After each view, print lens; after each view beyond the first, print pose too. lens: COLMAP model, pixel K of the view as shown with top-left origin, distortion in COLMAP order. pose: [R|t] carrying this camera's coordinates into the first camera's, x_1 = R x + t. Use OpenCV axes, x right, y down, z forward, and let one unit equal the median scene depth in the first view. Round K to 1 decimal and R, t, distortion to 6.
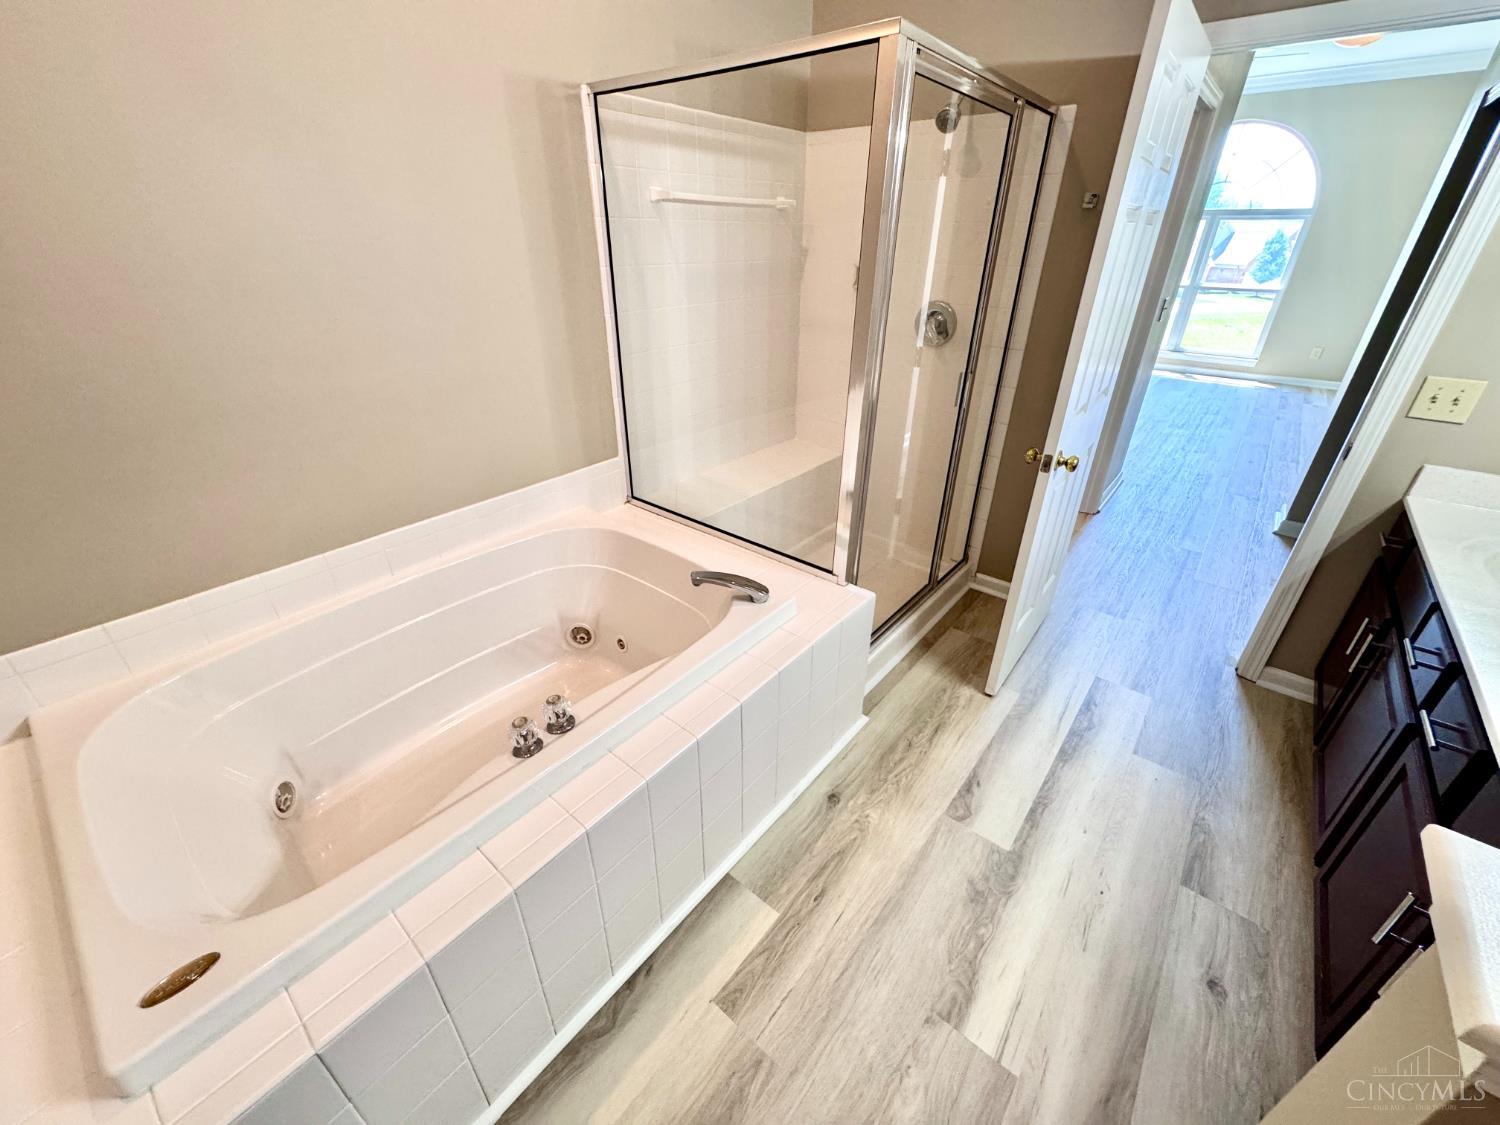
lens RADIAL K [[602.2, 0, 750.6], [0, 602.2, 555.7], [0, 0, 1]] dist [-0.002593, -0.000215]
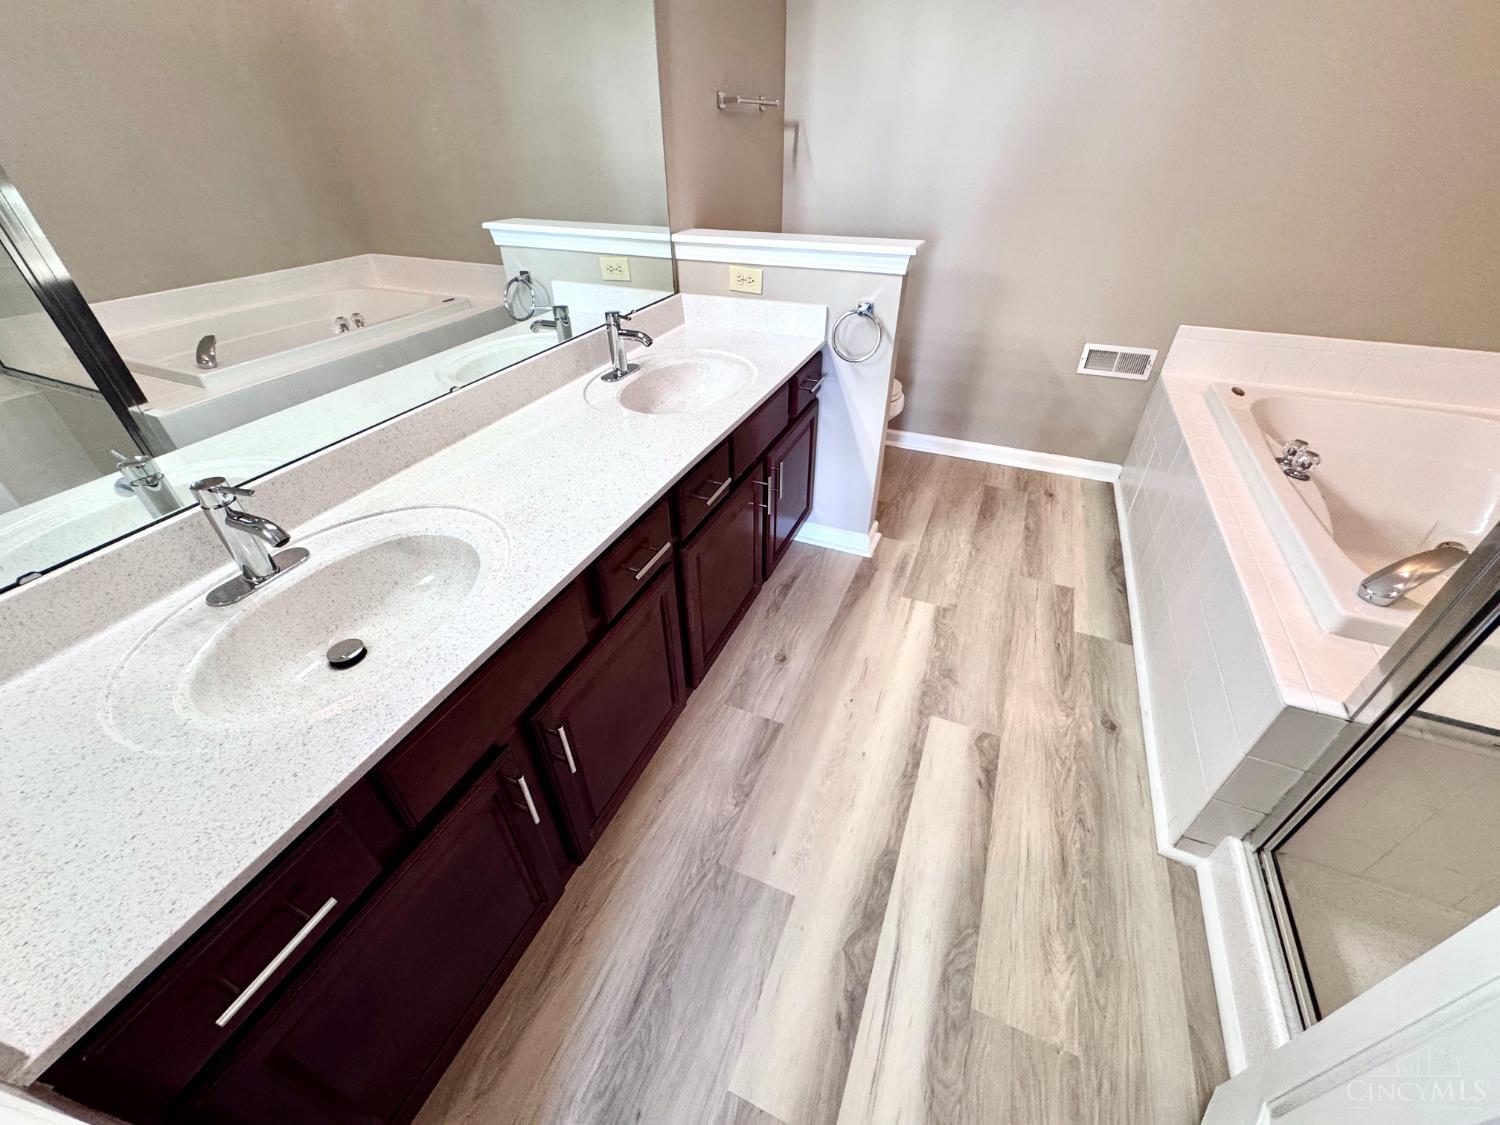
lens RADIAL K [[593.8, 0, 753.2], [0, 593.8, 556.0], [0, 0, 1]] dist [0.000685, 0.000087]
pose [[-0.959465, 0.167037, -0.226995, 0.922249], [-0.130299, 0.451270, 0.882824, -0.507179], [0.249900, 0.876615, -0.411213, 1.113699]]
